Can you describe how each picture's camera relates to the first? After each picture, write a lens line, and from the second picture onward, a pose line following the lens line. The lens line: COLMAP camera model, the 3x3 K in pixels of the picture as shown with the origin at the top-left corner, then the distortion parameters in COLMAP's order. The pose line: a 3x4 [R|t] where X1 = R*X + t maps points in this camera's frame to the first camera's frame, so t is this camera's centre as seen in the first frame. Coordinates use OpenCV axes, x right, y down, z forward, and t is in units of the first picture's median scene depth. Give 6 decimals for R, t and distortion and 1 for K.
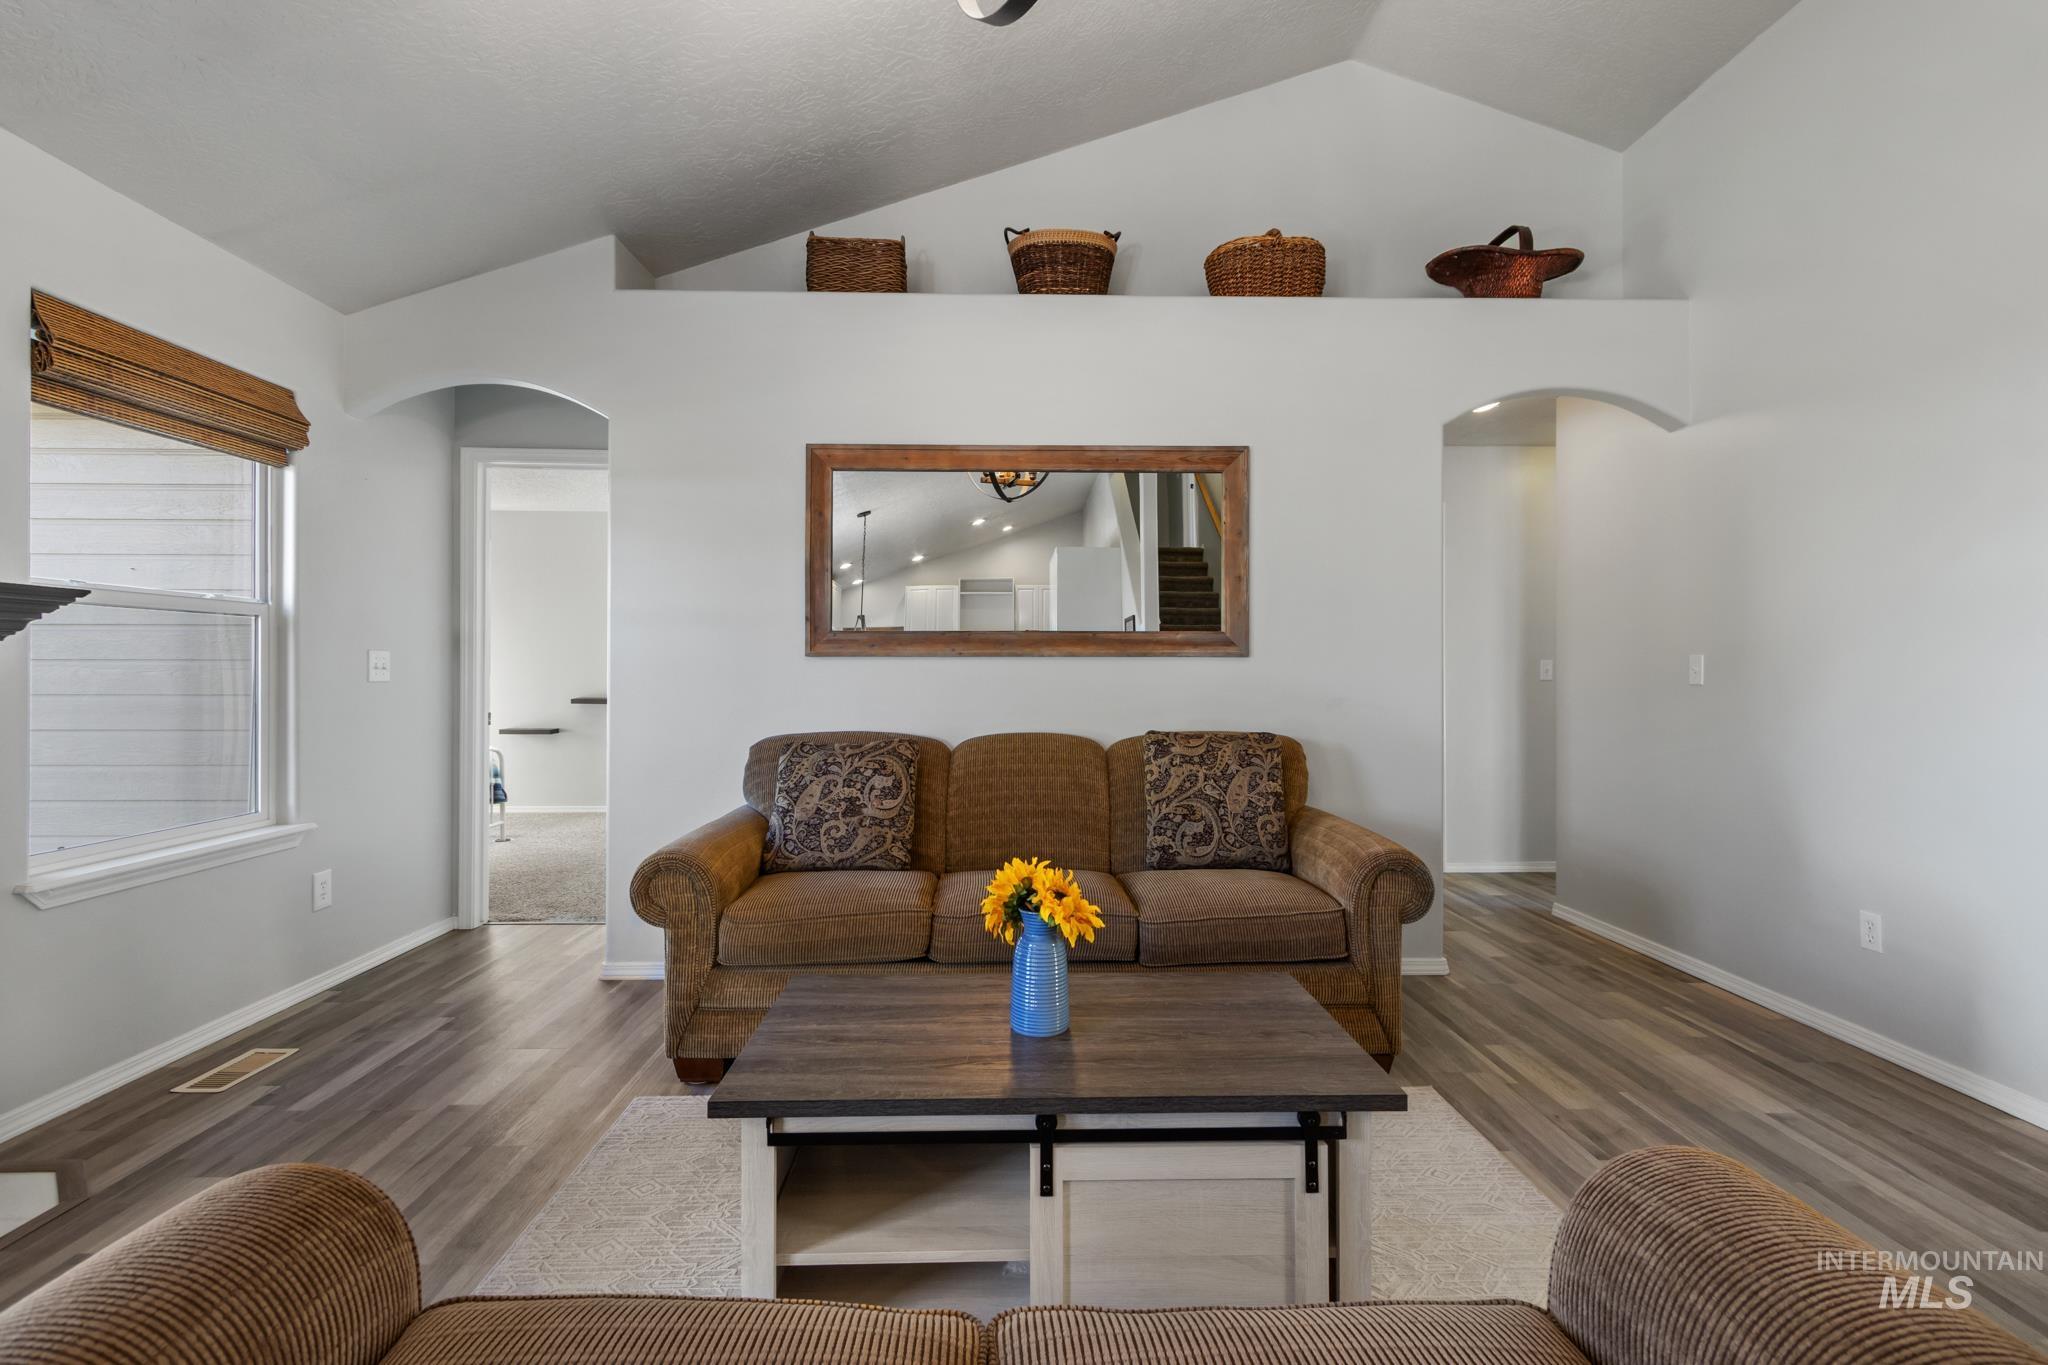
lens RADIAL K [[960.9, 0, 1017.8], [0, 960.9, 661.6], [0, 0, 1]] dist [0.009908, 0.000019]
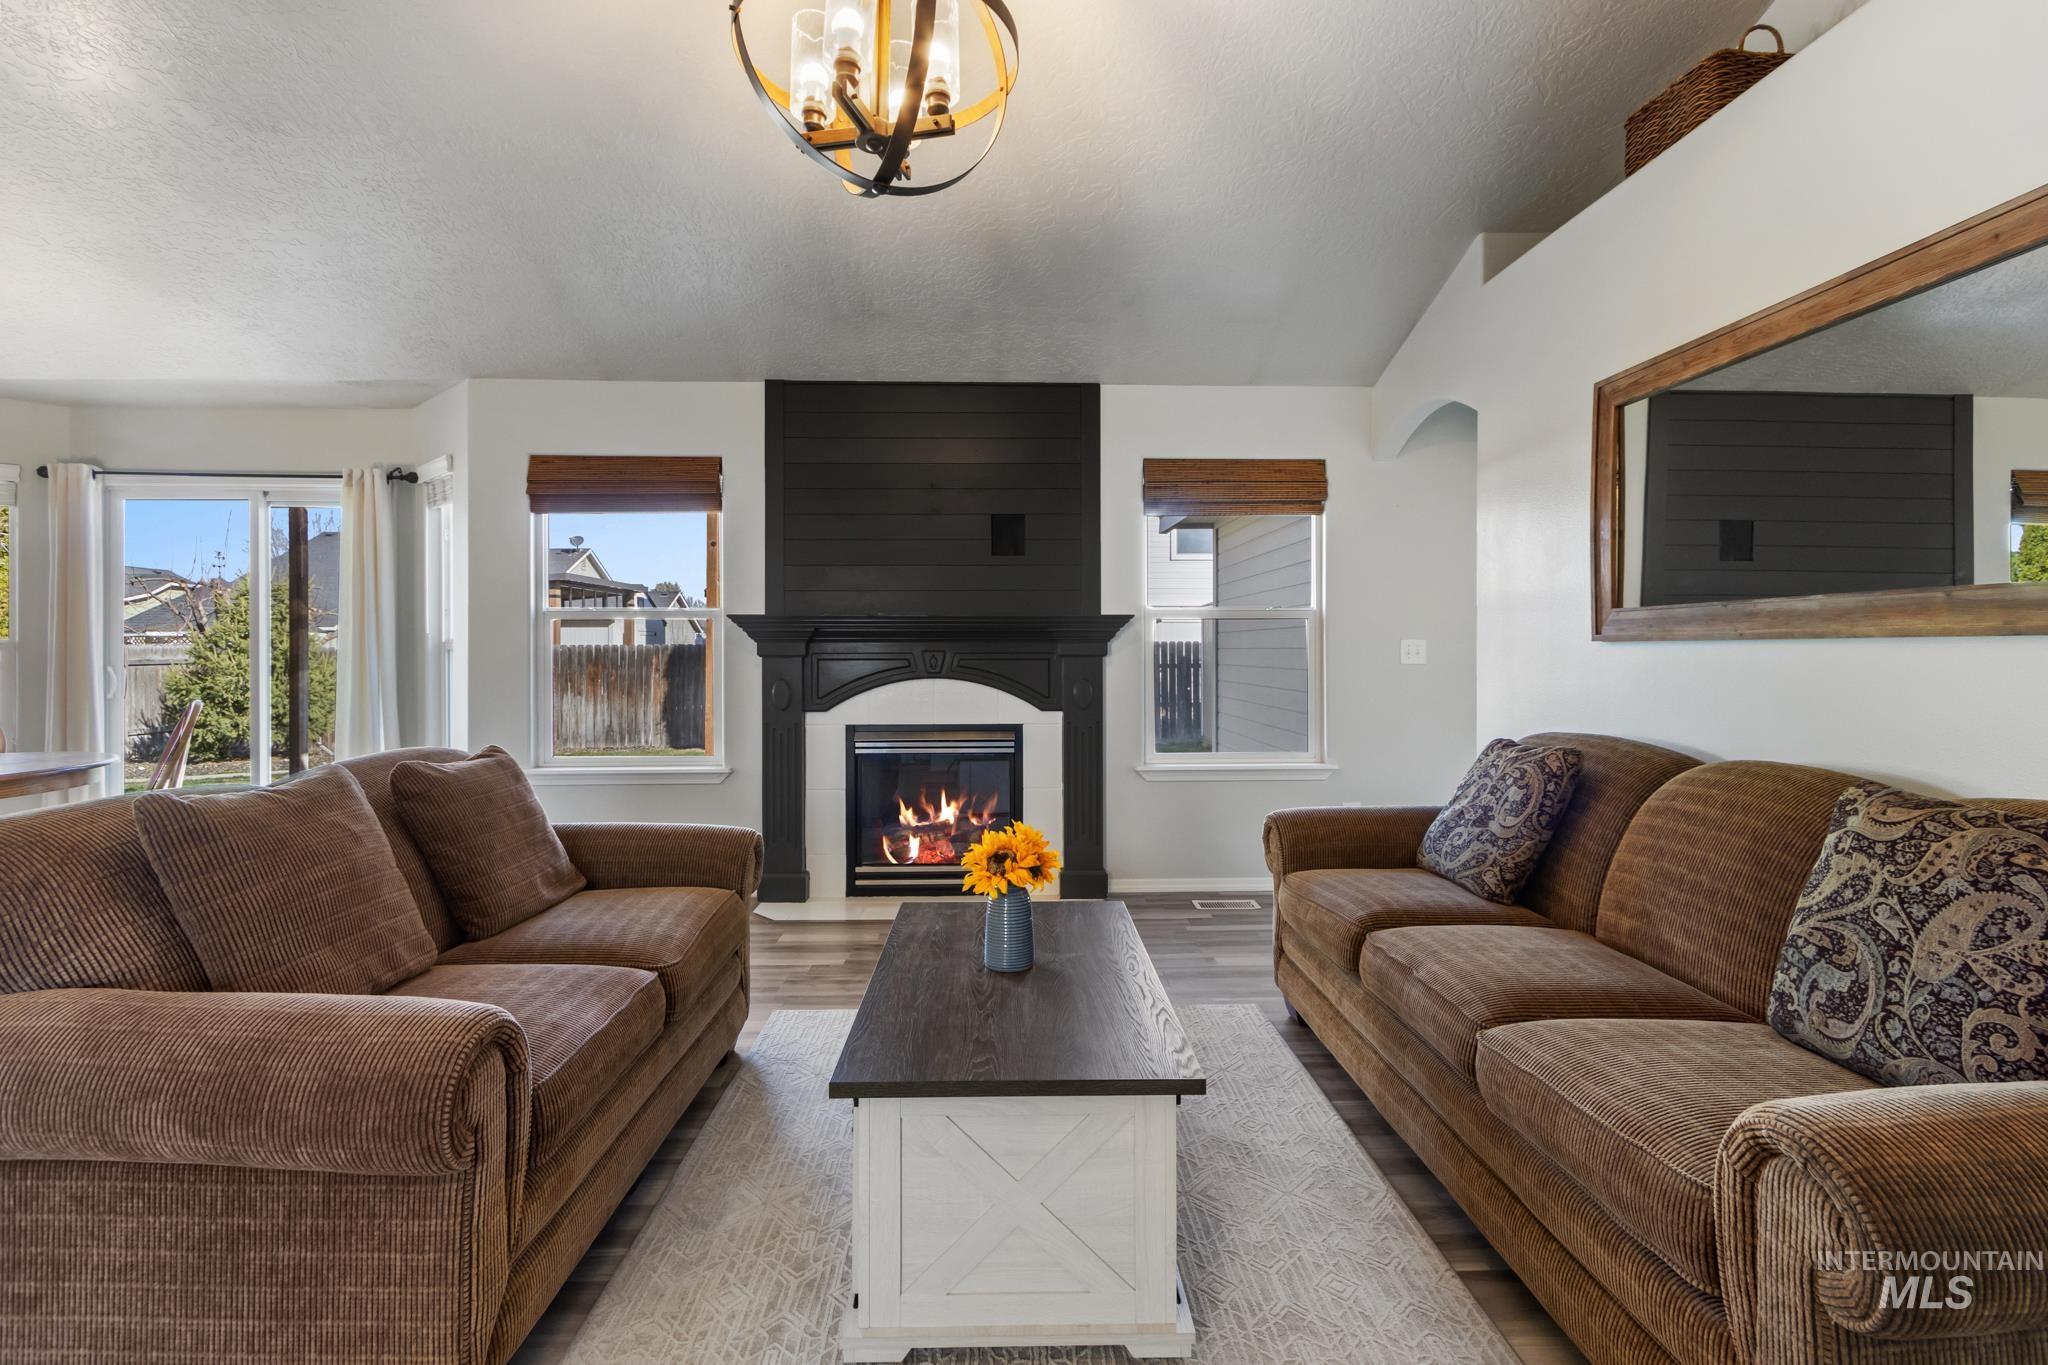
lens RADIAL K [[942.3, 0, 1025.4], [0, 942.3, 660.0], [0, 0, 1]] dist [0.006804, -0.000336]
pose [[0.015669, 0.009439, -0.999833, 0.647027], [0.010786, 0.999896, 0.009608, -0.003099], [0.999819, -0.010935, 0.015565, 0.551963]]
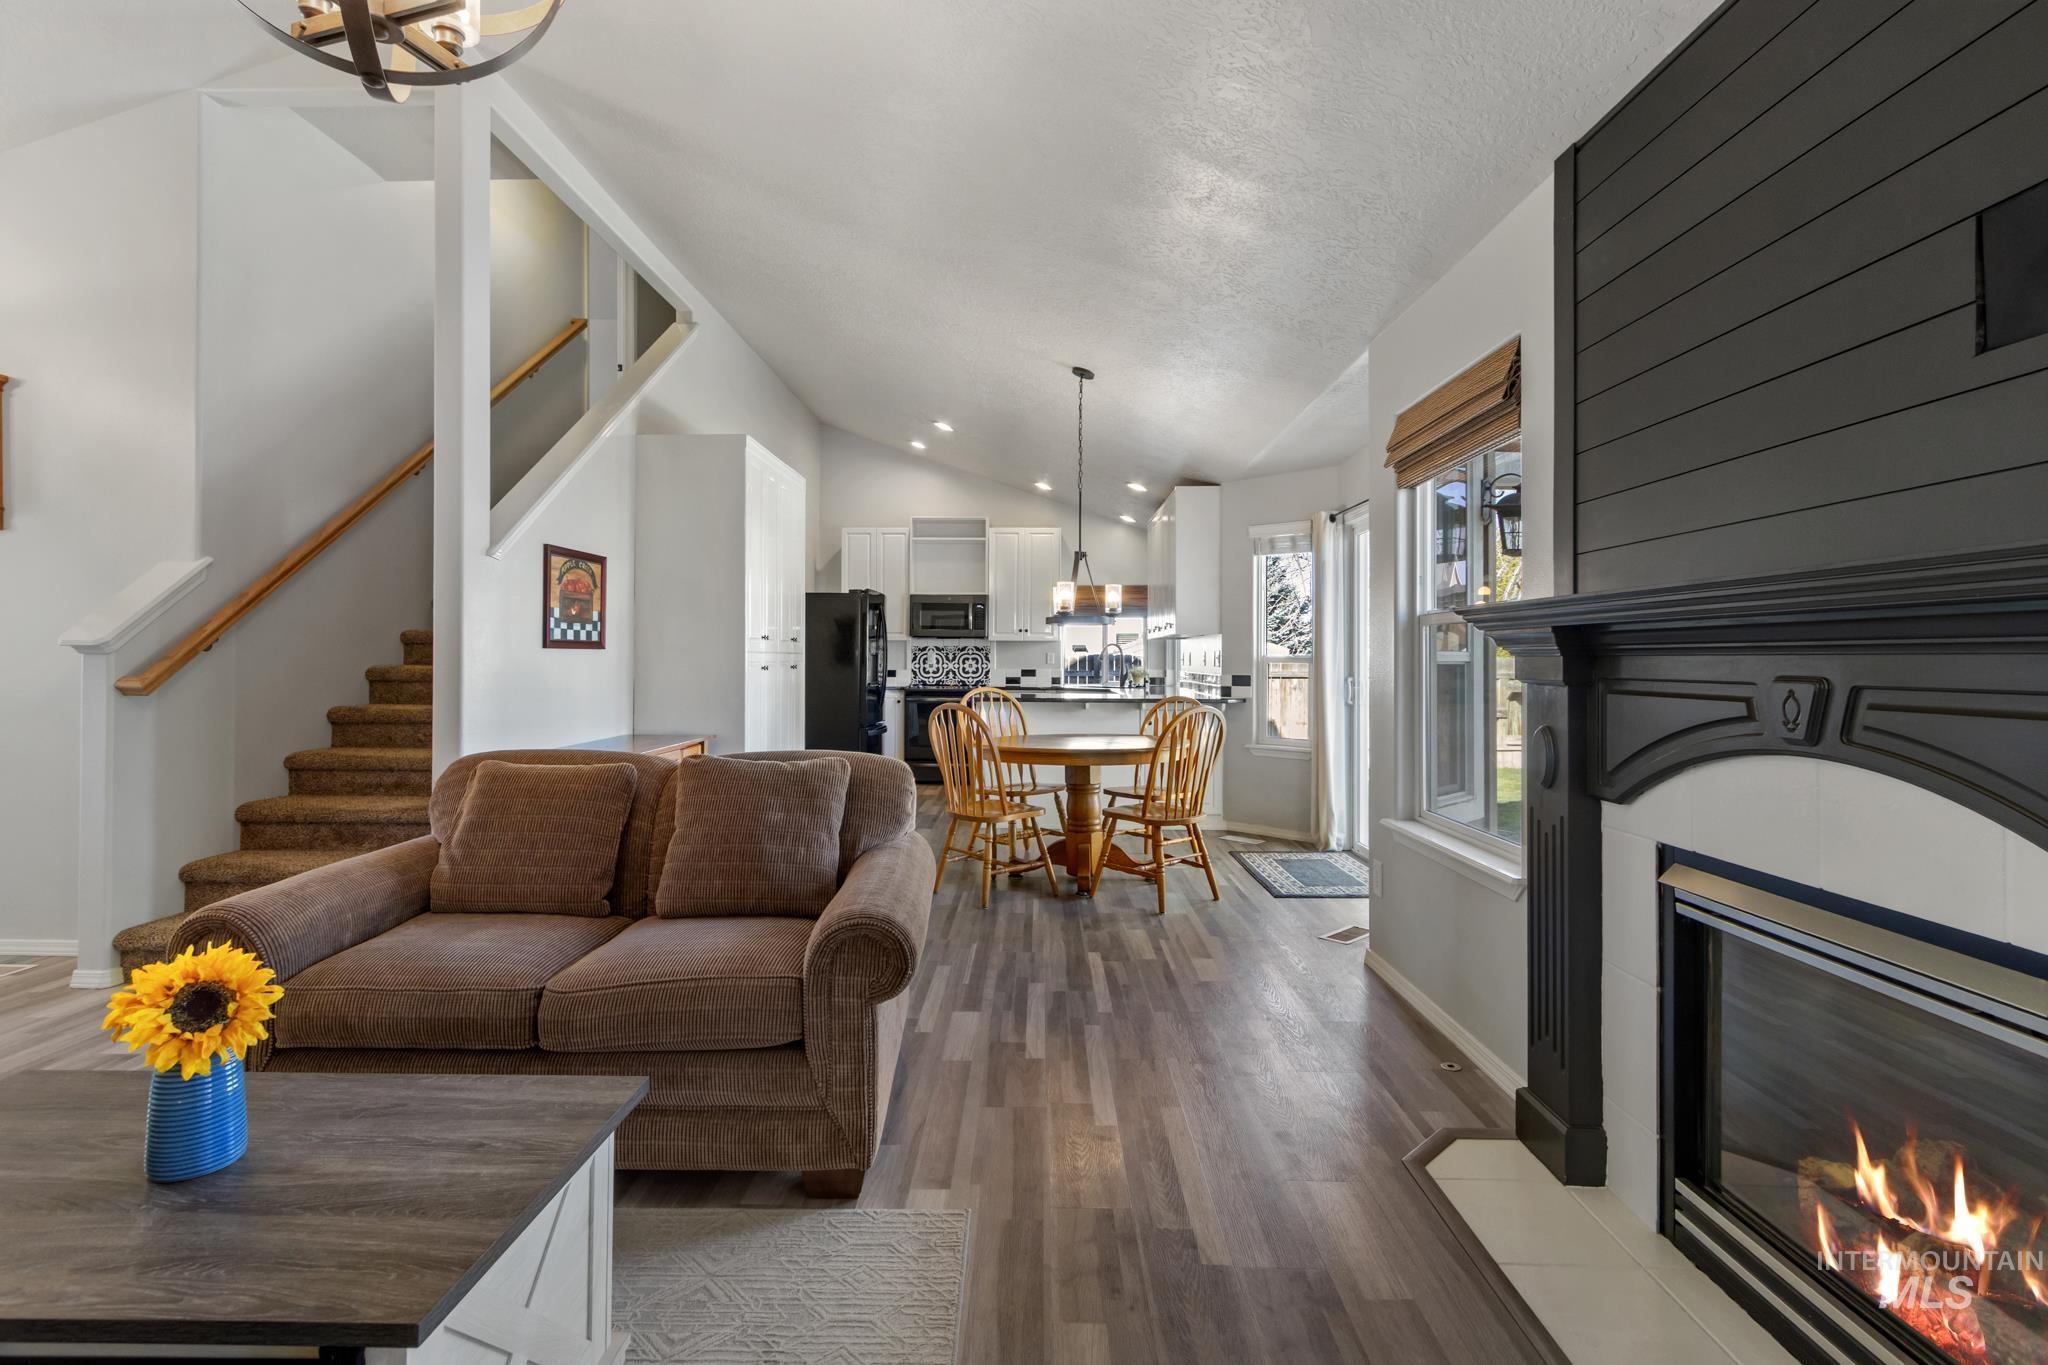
lens RADIAL K [[960.9, 0, 1017.8], [0, 960.9, 661.6], [0, 0, 1]] dist [0.009908, 0.000019]
pose [[-0.998968, -0.006942, 0.044896, -0.362044], [-0.007186, 0.999960, -0.005268, -0.009658], [-0.044858, -0.005585, -0.998978, 0.956789]]
